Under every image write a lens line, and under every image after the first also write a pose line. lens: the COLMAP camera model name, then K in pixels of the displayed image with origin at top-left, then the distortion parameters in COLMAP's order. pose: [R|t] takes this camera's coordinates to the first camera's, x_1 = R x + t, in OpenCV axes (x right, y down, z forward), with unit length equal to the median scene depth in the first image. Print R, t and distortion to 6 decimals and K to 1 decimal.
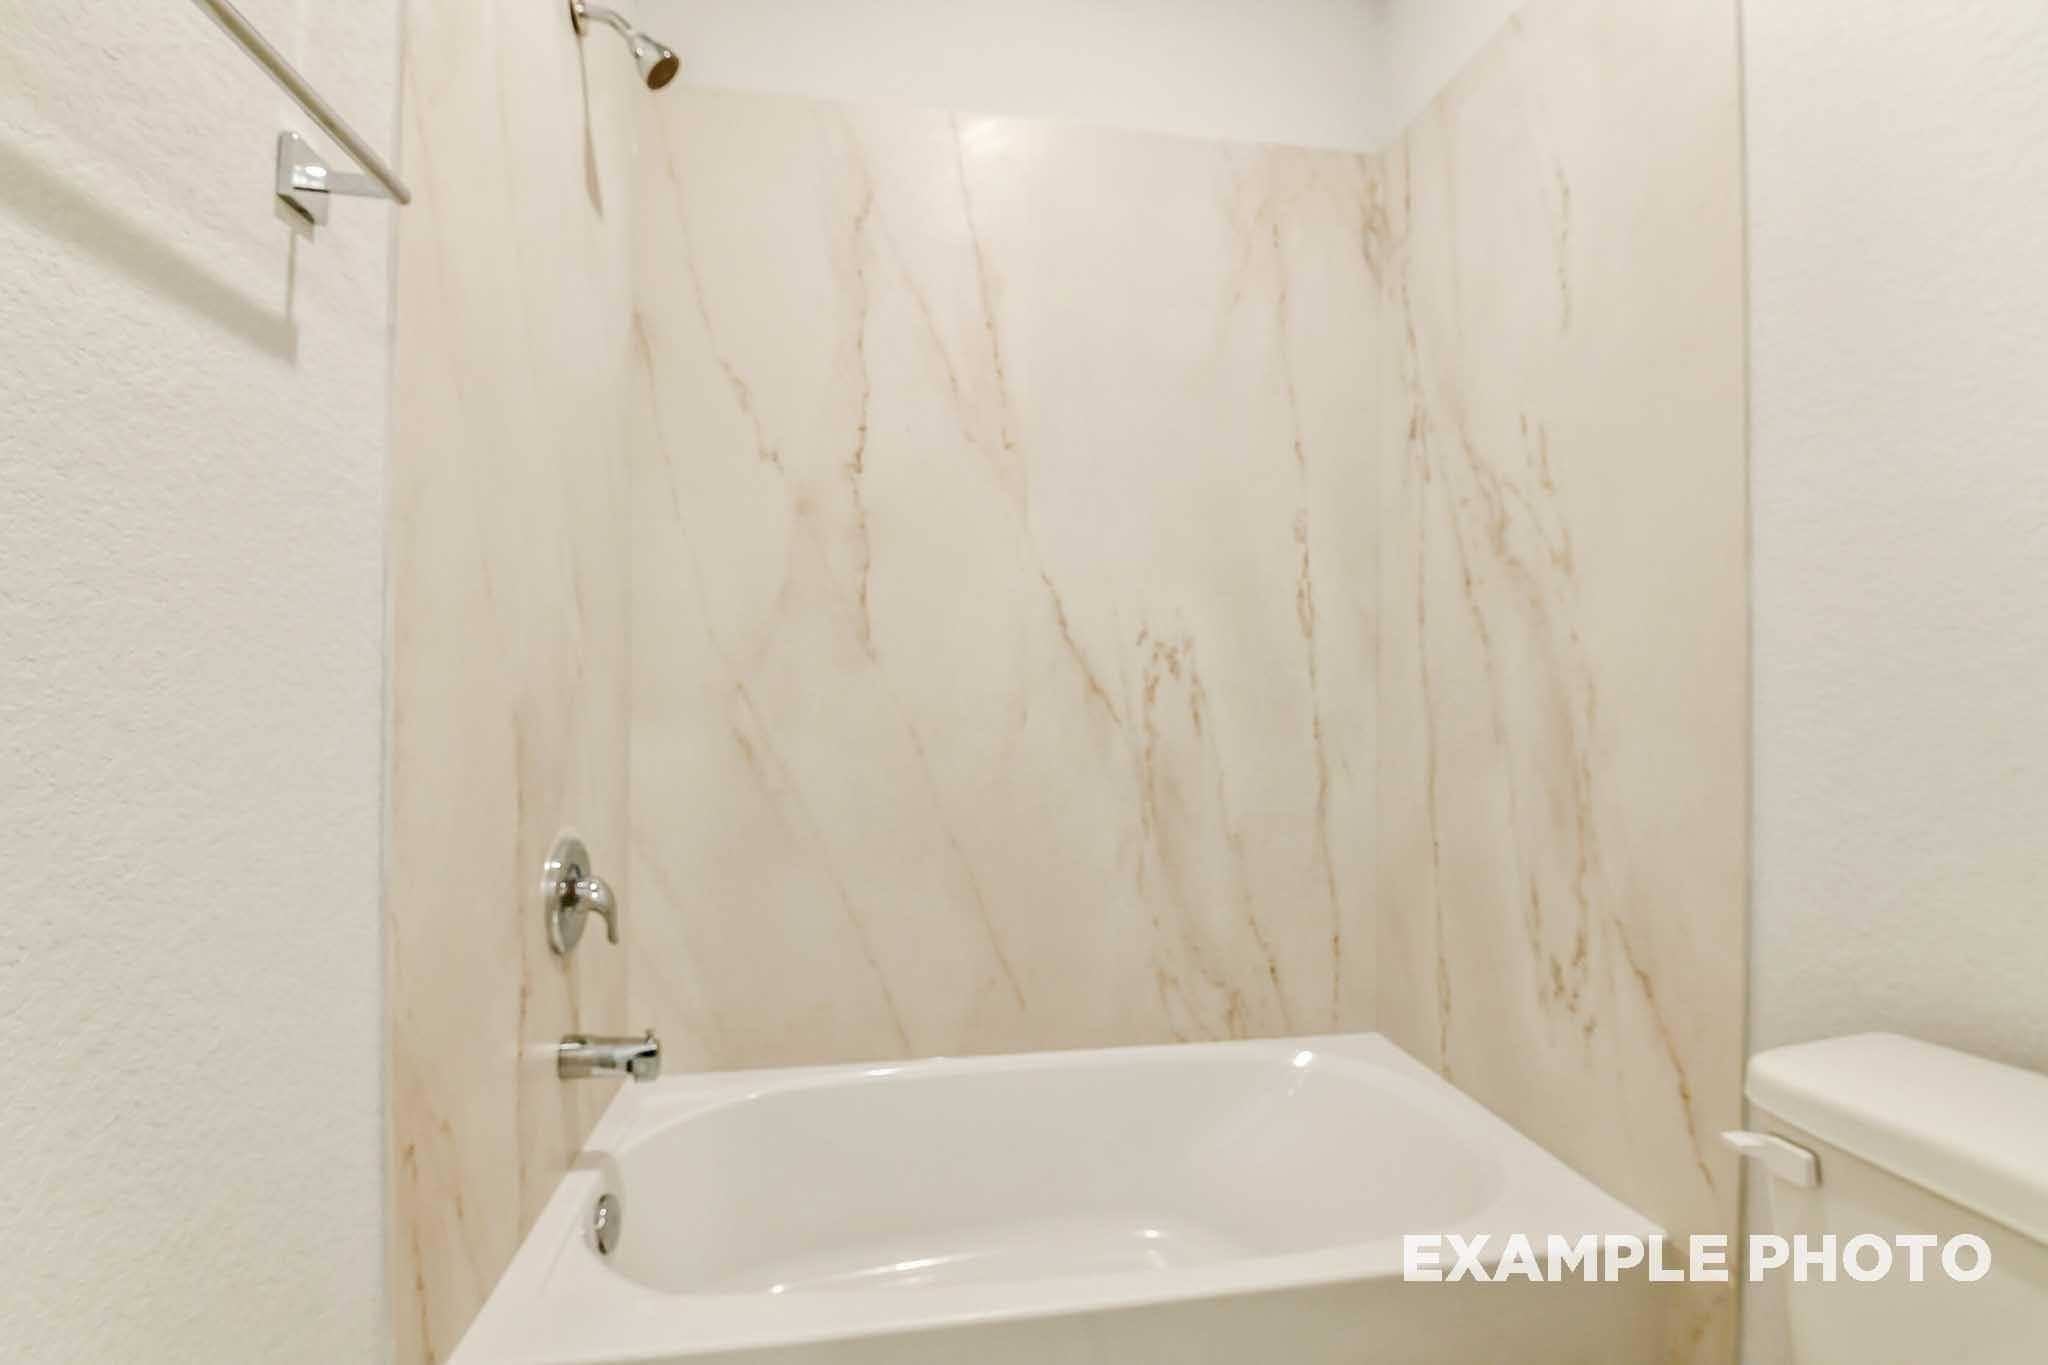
lens RADIAL K [[934.2, 0, 1018.2], [0, 934.2, 681.9], [0, 0, 1]] dist [-0.013451, -0.001083]
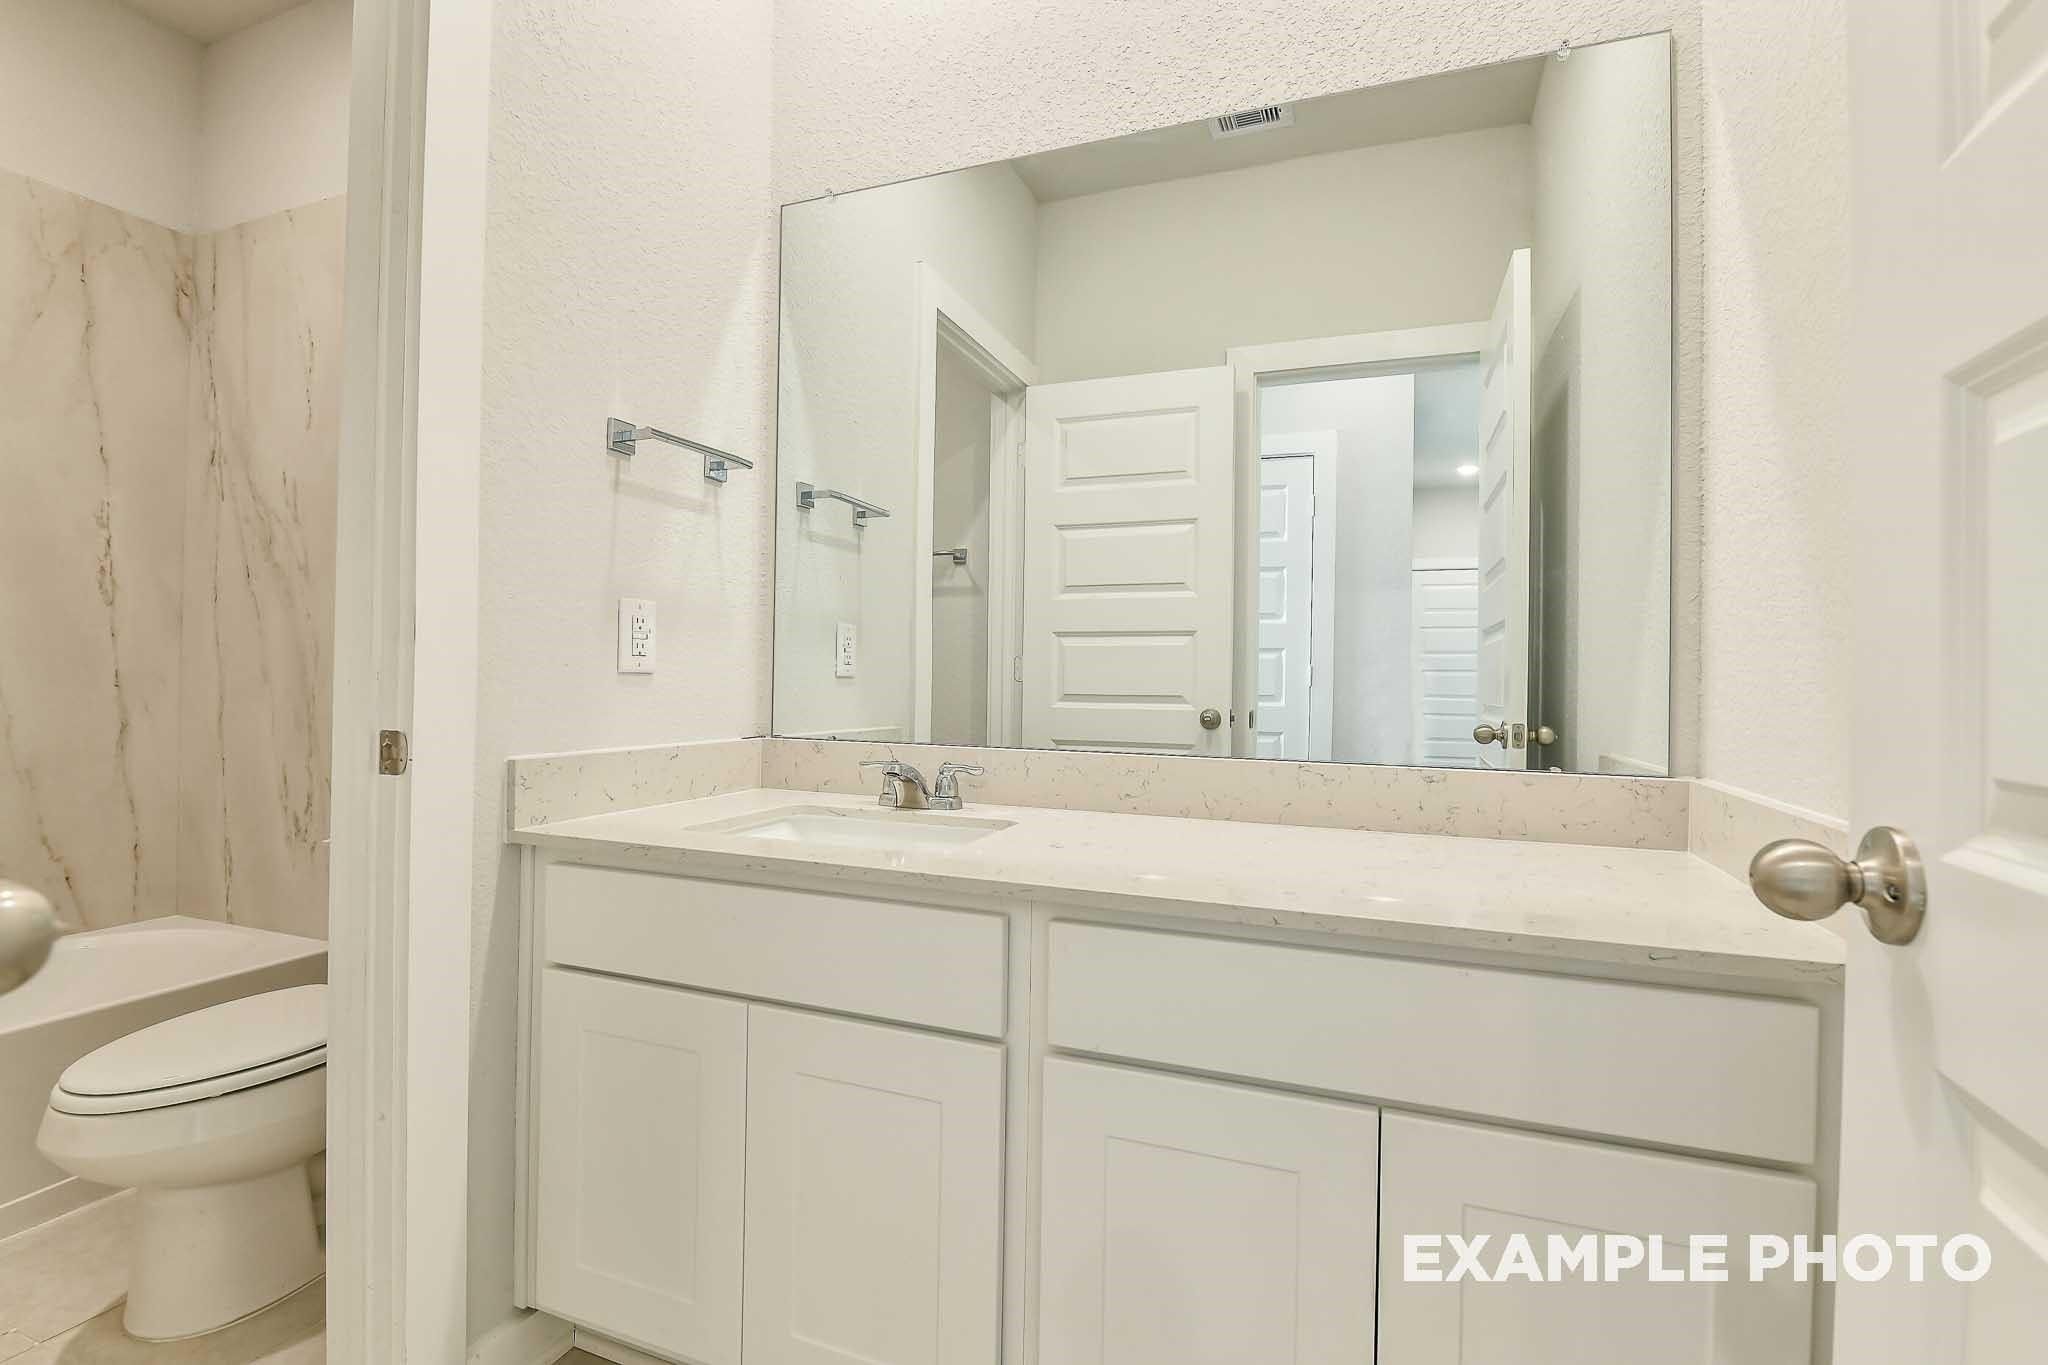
lens RADIAL K [[934.2, 0, 1007.8], [0, 934.2, 659.1], [0, 0, 1]] dist [-0.013451, -0.001083]
pose [[0.508797, 0.011917, 0.860804, -0.145693], [-0.009793, 0.999920, -0.008054, 0.022992], [-0.860831, -0.004332, 0.508873, -0.702436]]
